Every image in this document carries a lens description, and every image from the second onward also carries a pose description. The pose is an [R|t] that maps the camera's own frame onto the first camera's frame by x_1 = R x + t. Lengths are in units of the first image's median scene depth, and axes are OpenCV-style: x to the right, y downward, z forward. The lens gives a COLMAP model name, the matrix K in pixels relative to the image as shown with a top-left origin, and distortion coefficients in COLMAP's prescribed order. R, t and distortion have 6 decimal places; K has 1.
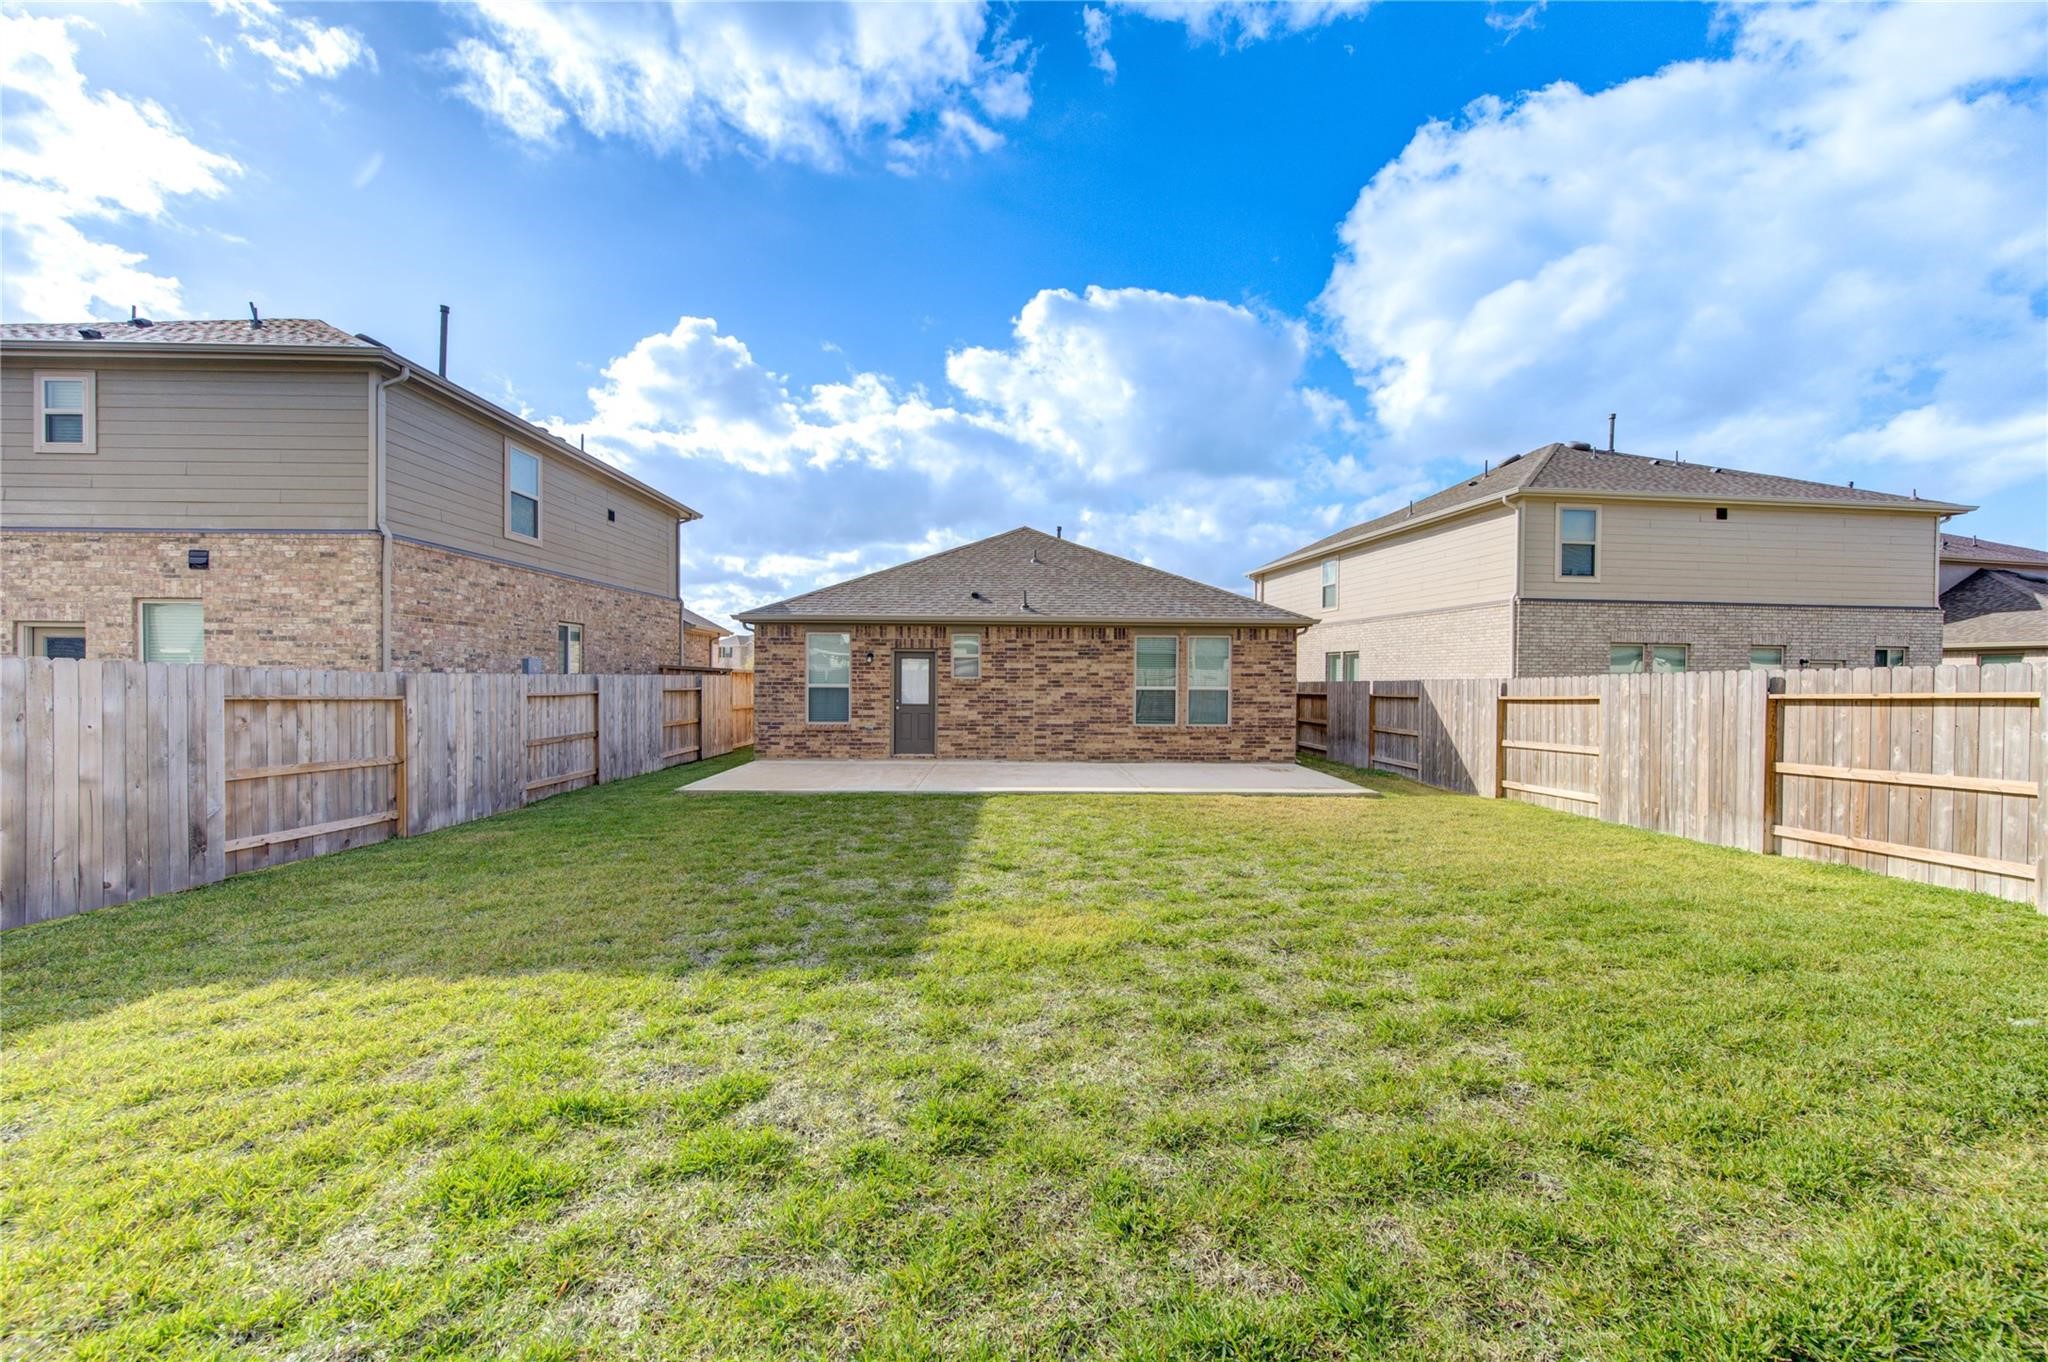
lens RADIAL K [[792.9, 0, 1024.0], [0, 792.9, 681.0], [0, 0, 1]] dist [0.001028, -0.000034]
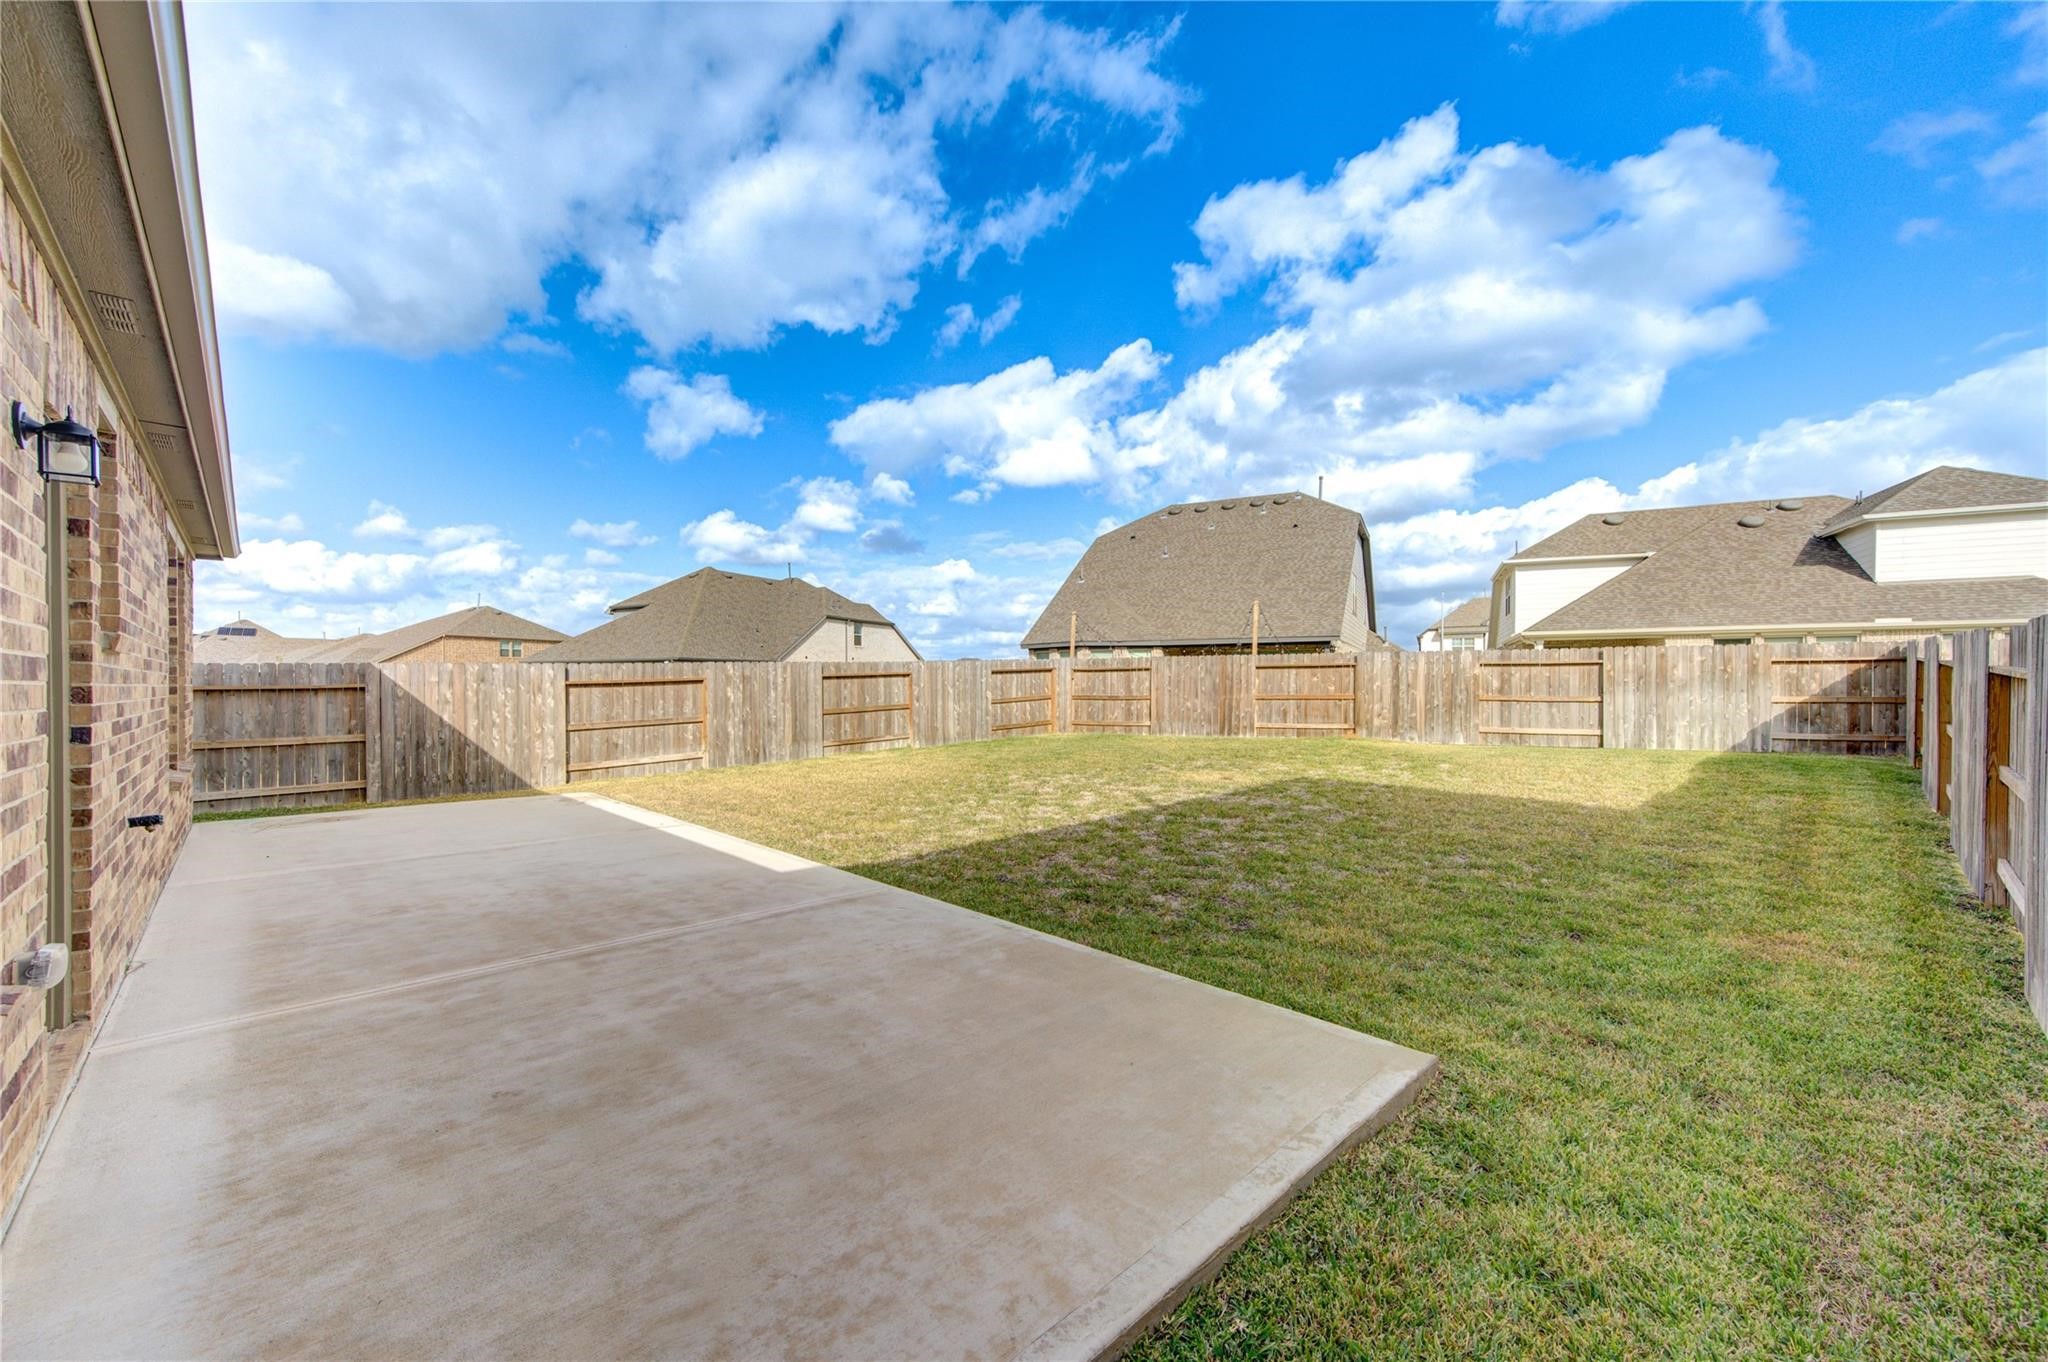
lens RADIAL K [[803.8, 0, 1024.0], [0, 803.8, 681.0], [0, 0, 1]] dist [0.000837, 0.000023]
pose [[-0.680316, -0.003519, 0.732911, -0.412299], [0.003340, 0.999963, 0.007901, 0.009756], [-0.732911, 0.007824, -0.680279, 0.985727]]
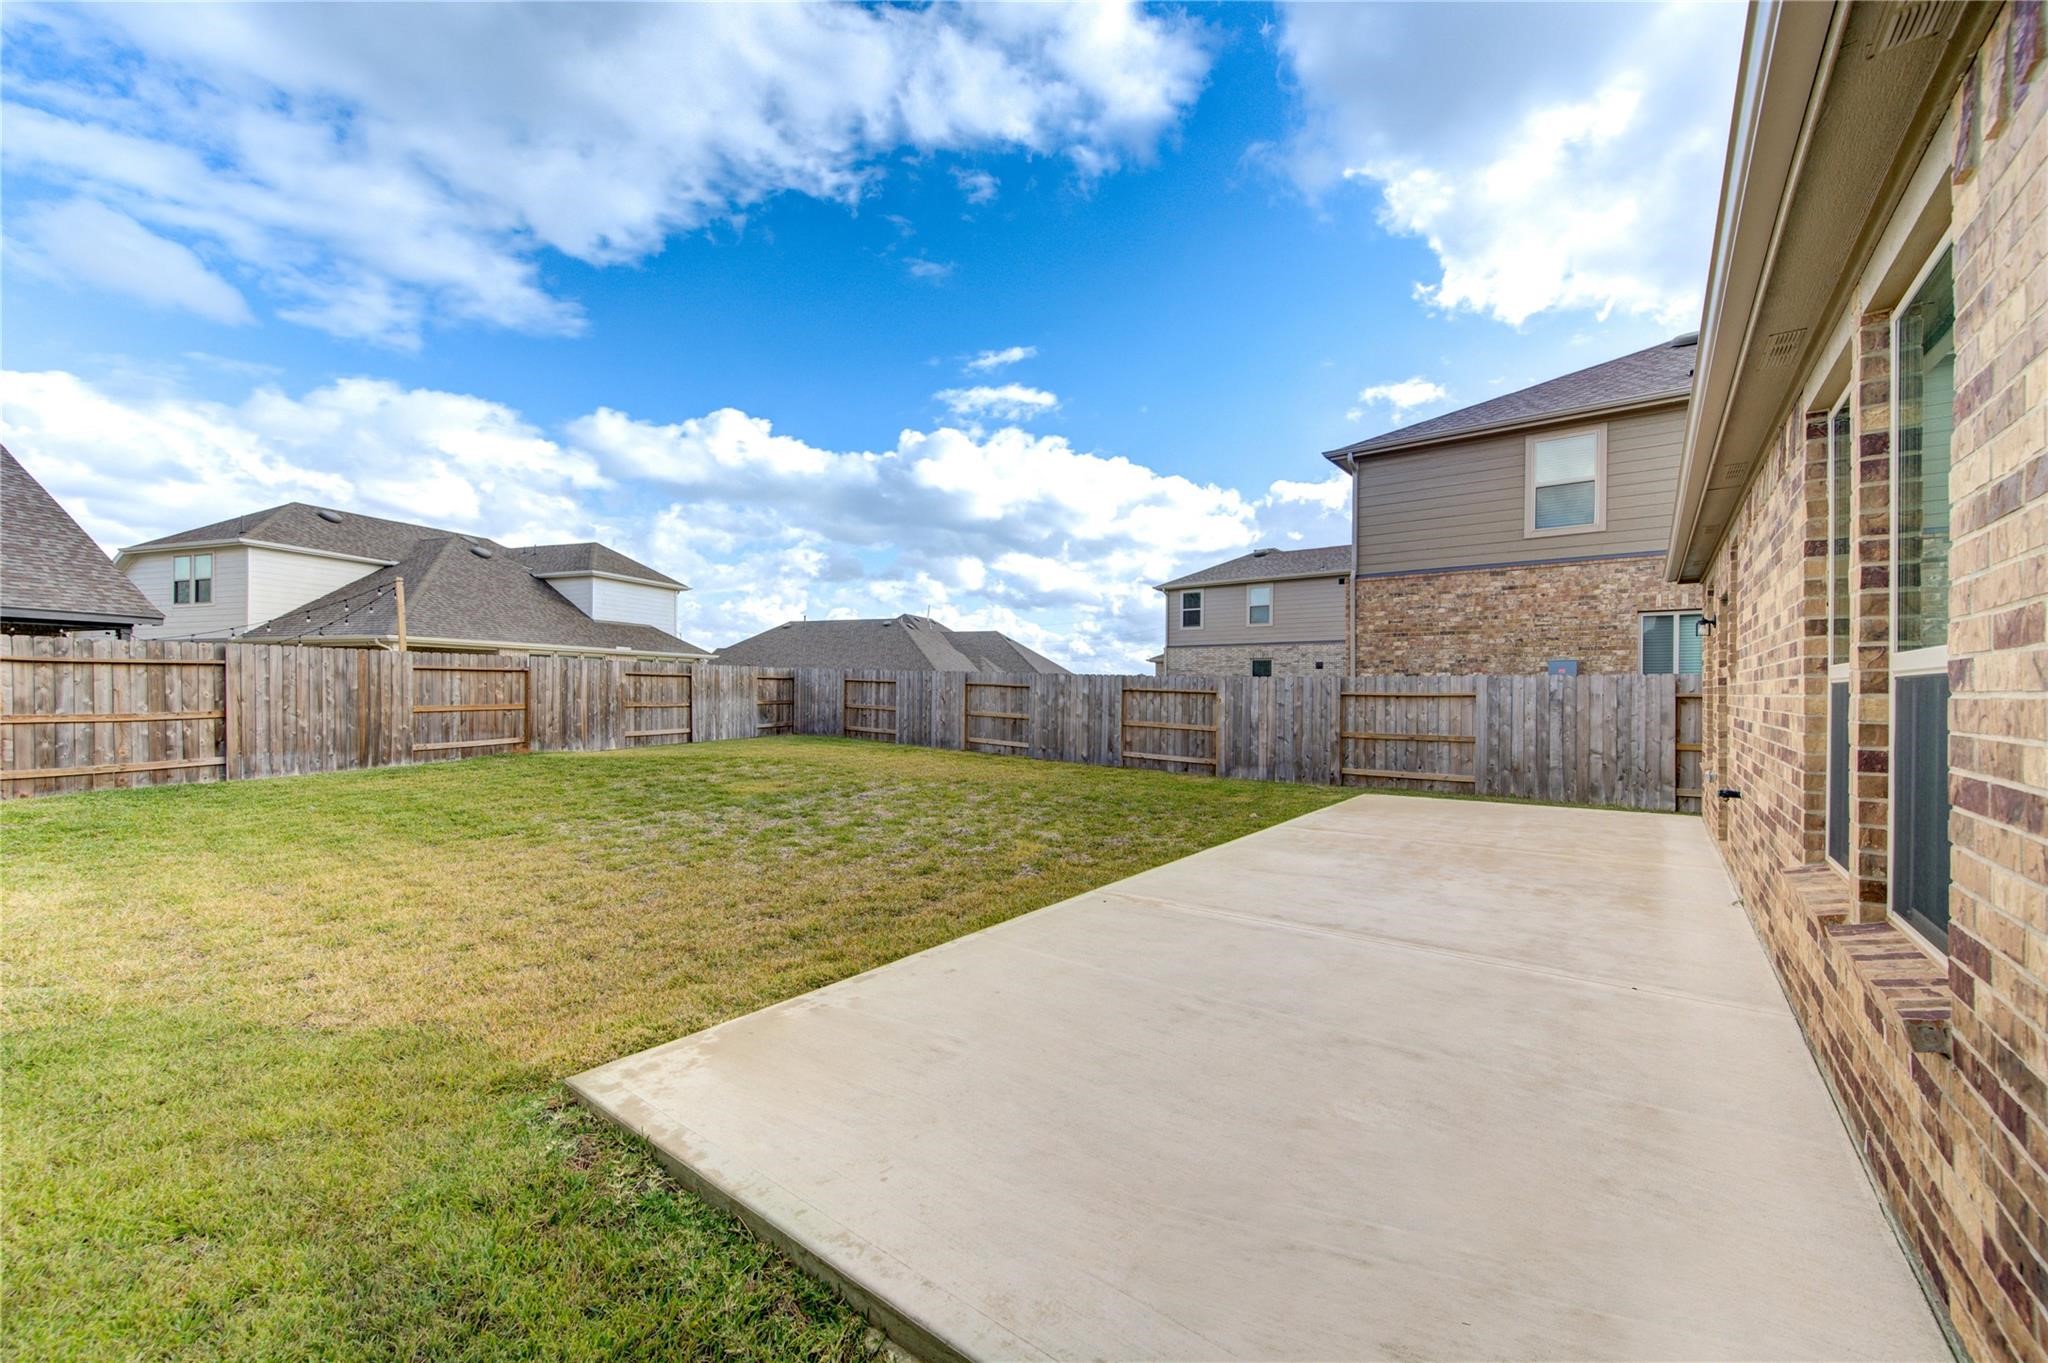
lens RADIAL K [[803.8, 0, 1024.0], [0, 803.8, 681.5], [0, 0, 1]] dist [0.000837, 0.000023]
pose [[-0.626334, -0.018271, -0.779340, 0.442683], [-0.013461, 0.999830, -0.012622, 0.014849], [0.779438, 0.002585, -0.626474, 0.995286]]
